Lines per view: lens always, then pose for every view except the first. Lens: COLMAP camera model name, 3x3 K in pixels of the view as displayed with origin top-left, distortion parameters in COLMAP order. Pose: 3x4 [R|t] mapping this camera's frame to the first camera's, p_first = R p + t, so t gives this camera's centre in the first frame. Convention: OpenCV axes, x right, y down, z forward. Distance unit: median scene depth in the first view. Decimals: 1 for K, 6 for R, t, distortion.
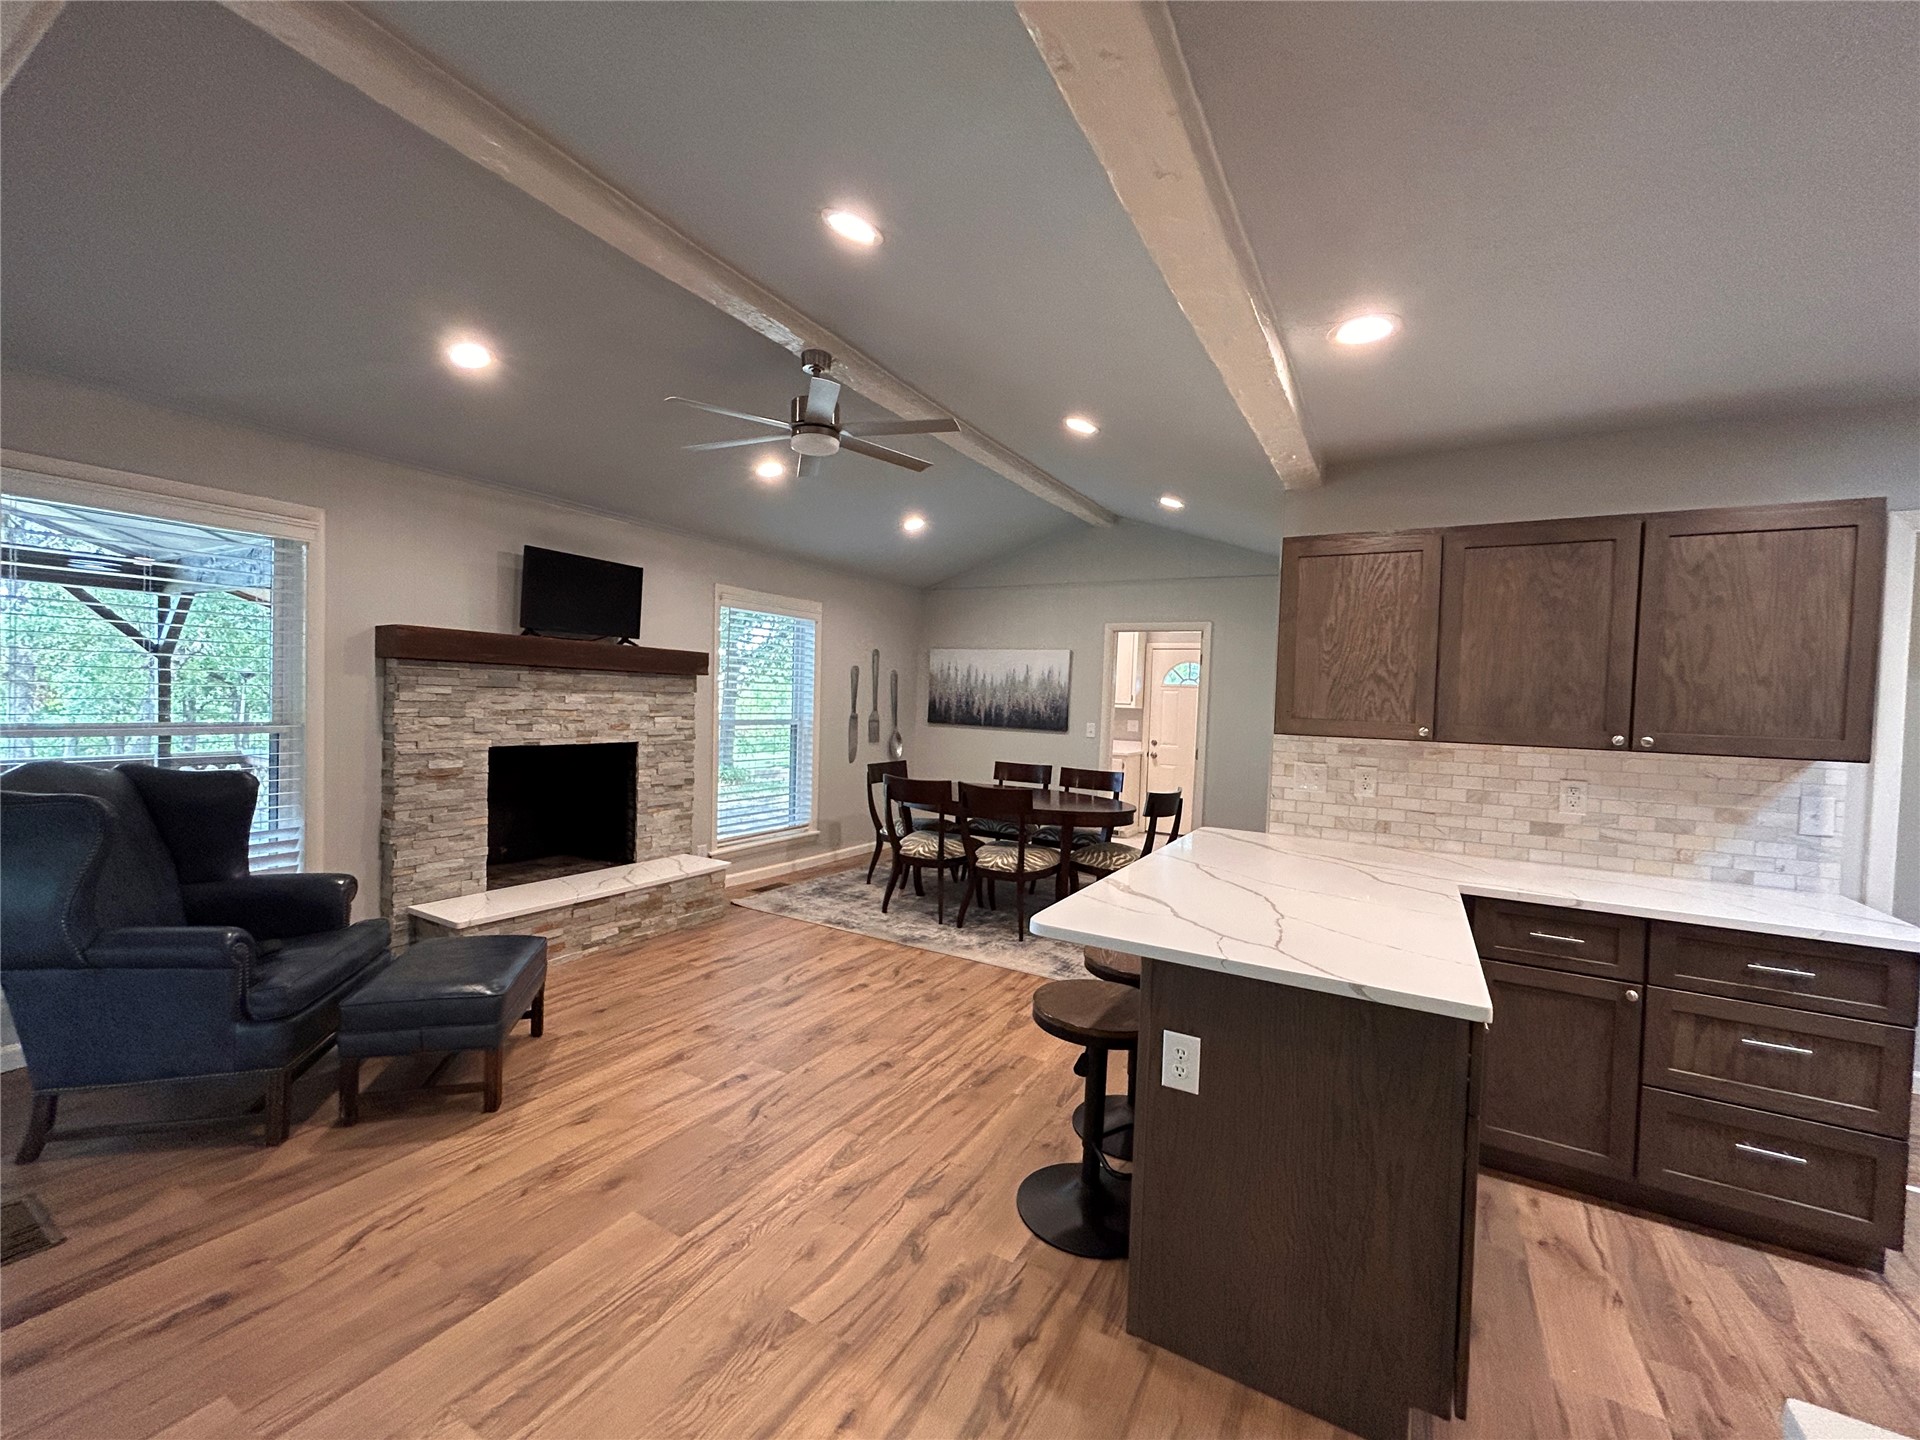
lens RADIAL K [[780.7, 0, 954.1], [0, 780.7, 718.1], [0, 0, 1]] dist [0.001631, -0.000368]
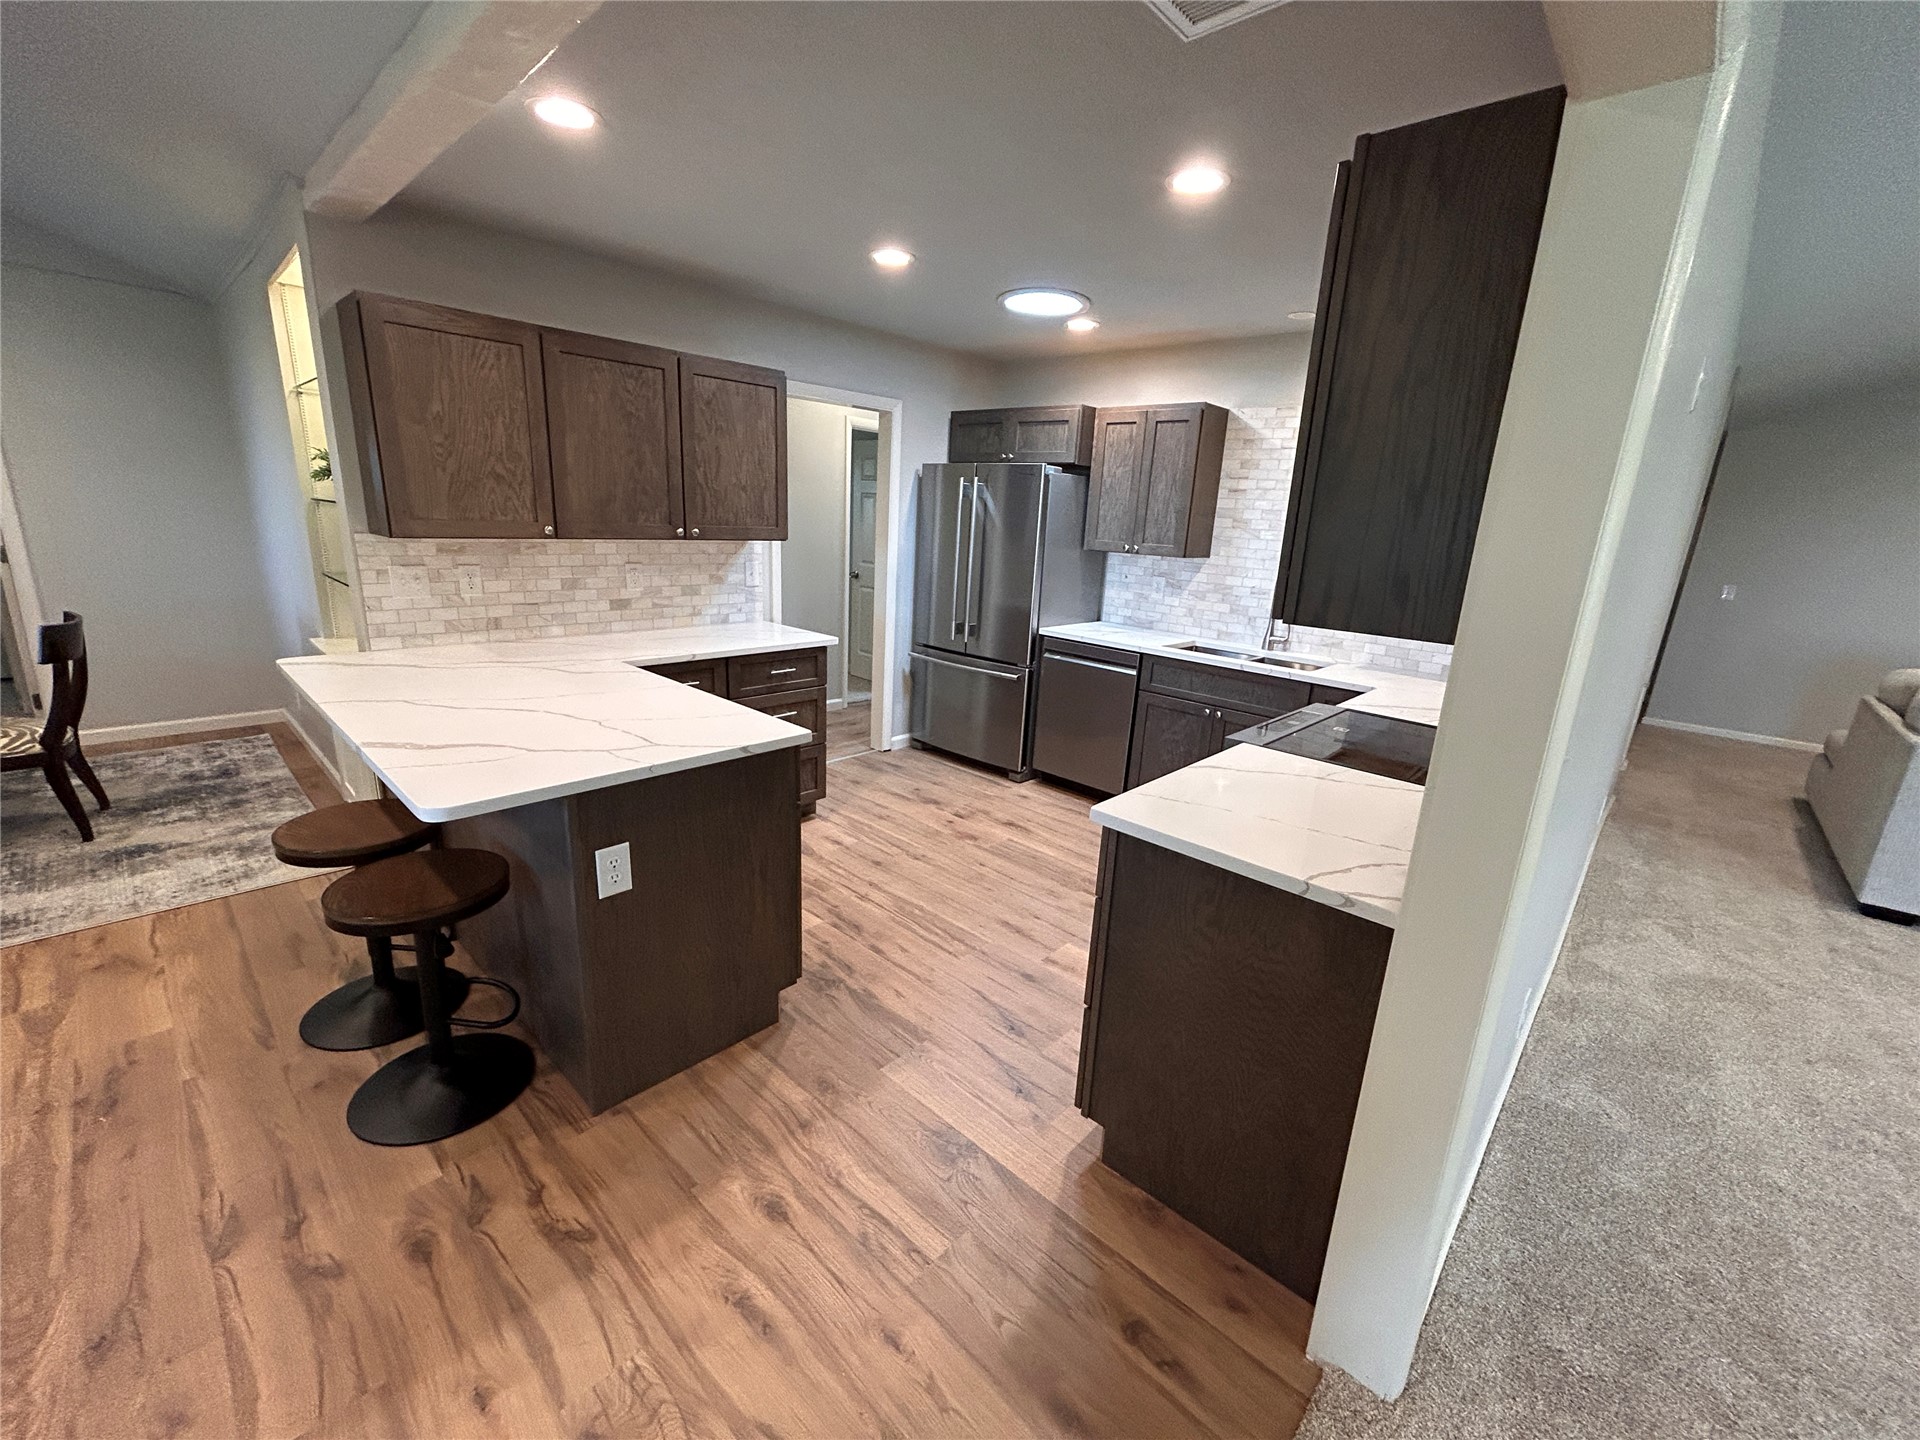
lens RADIAL K [[782.3, 0, 958.5], [0, 782.3, 717.5], [0, 0, 1]] dist [0.000097, 0.000300]
pose [[0.226889, -0.273773, 0.934649, -0.300693], [-0.016961, 0.958421, 0.284854, -0.044350], [-0.973773, -0.080483, 0.212812, 0.170567]]
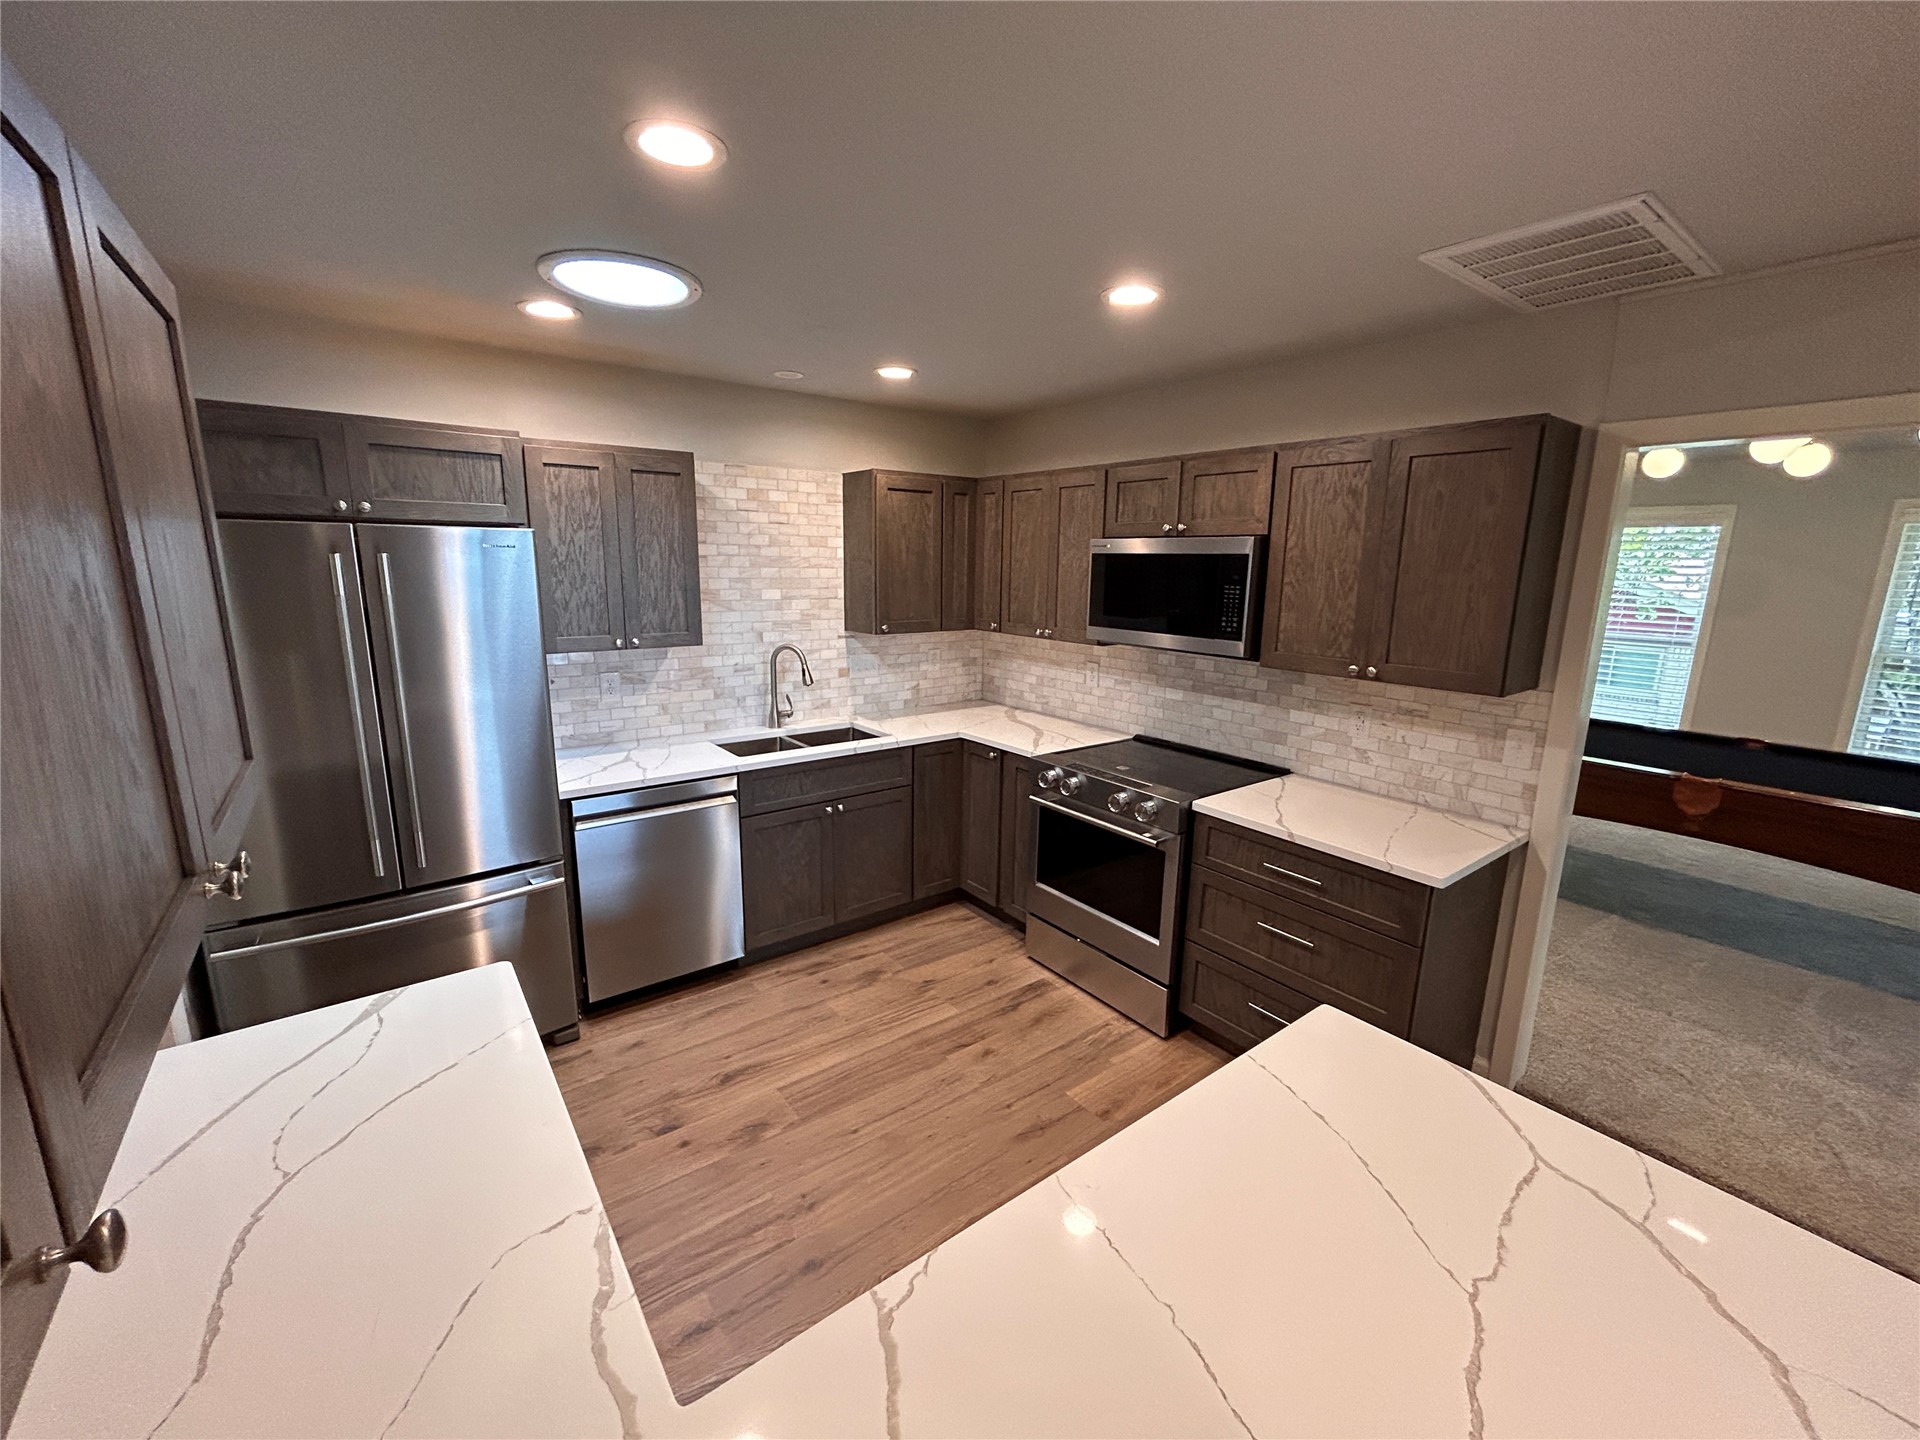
lens RADIAL K [[782.3, 0, 958.5], [0, 782.3, 717.5], [0, 0, 1]] dist [0.000097, 0.000300]
pose [[-0.920962, -0.129098, 0.367645, 0.352141], [-0.040075, 0.969898, 0.240191, -0.102122], [-0.387586, 0.206473, -0.898413, 0.900158]]
